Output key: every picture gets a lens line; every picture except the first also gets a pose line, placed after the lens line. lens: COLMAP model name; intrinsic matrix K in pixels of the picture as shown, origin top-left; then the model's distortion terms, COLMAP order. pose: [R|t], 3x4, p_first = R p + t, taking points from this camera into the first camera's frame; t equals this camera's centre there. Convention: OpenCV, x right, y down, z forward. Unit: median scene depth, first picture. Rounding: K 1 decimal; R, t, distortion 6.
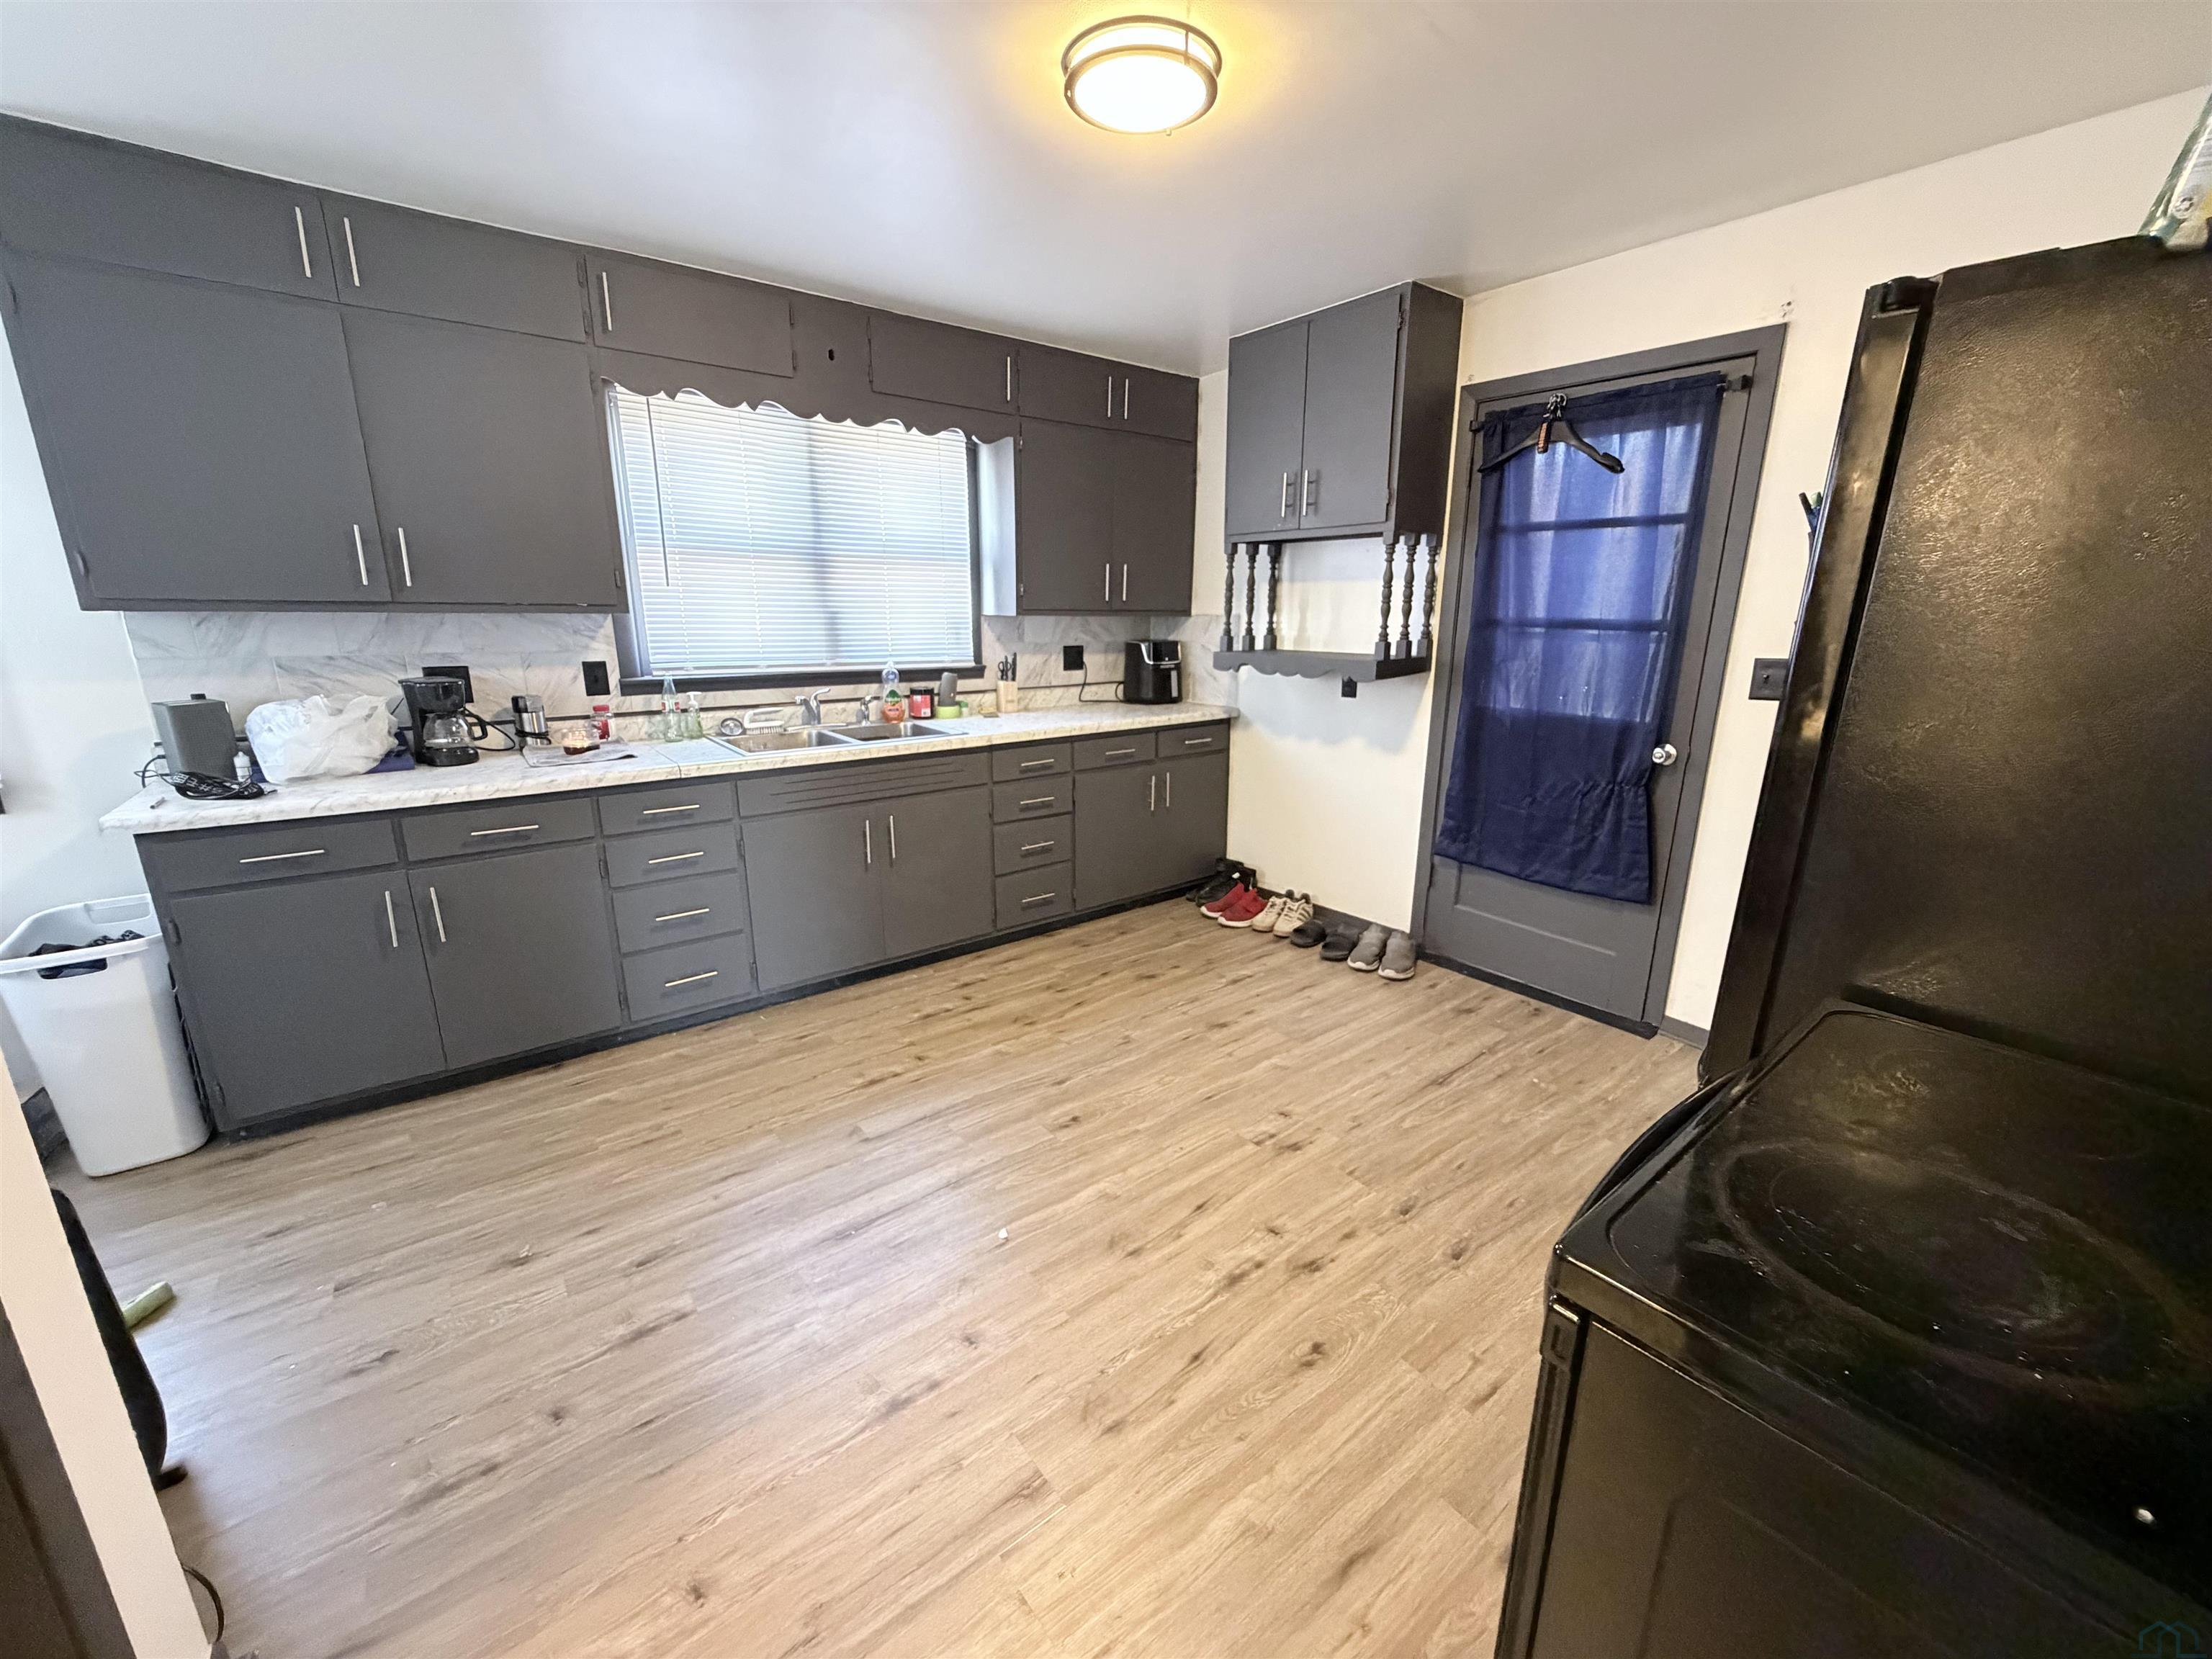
lens RADIAL K [[875.2, 0, 1103.7], [0, 875.2, 823.6], [0, 0, 1]] dist [0.006091, -0.000019]
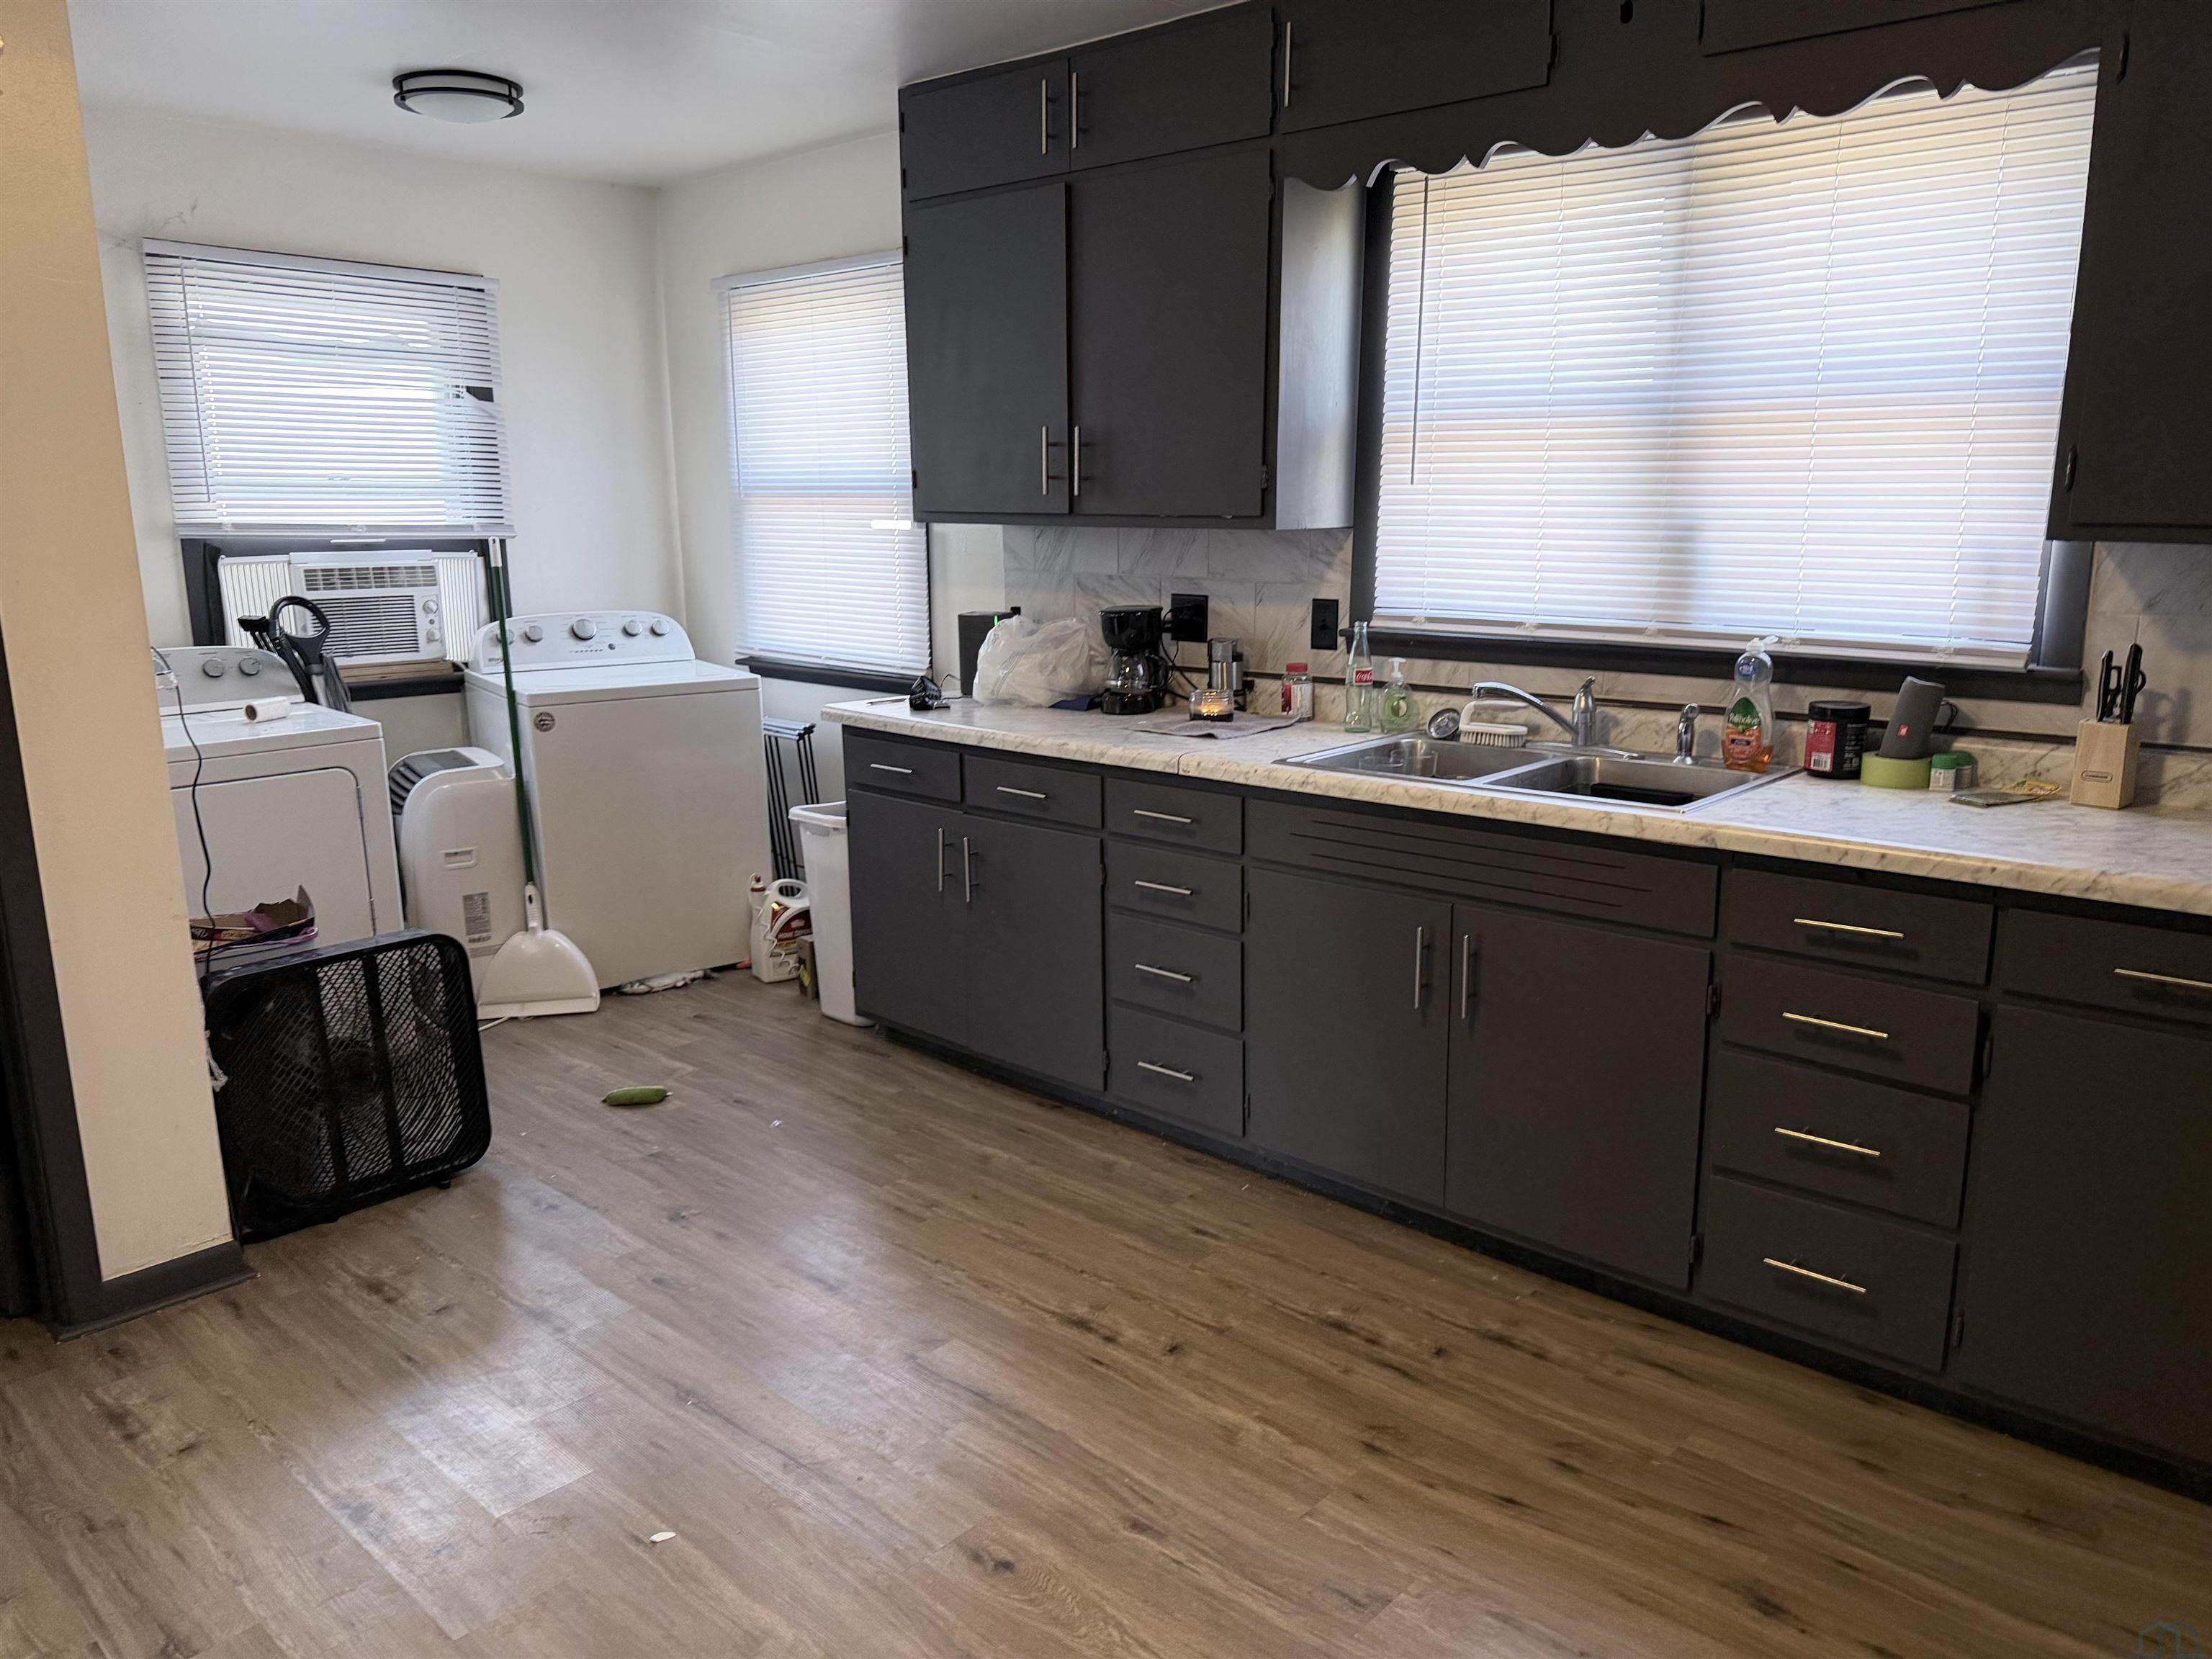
lens RADIAL K [[1510.9, 0, 1108.2], [0, 1510.9, 841.6], [0, 0, 1]] dist [0.004443, -0.010510]
pose [[0.177315, 0.201877, -0.963226, 0.548922], [-0.235499, 0.959005, 0.157640, -0.149679], [0.955563, 0.198887, 0.217587, 0.624337]]
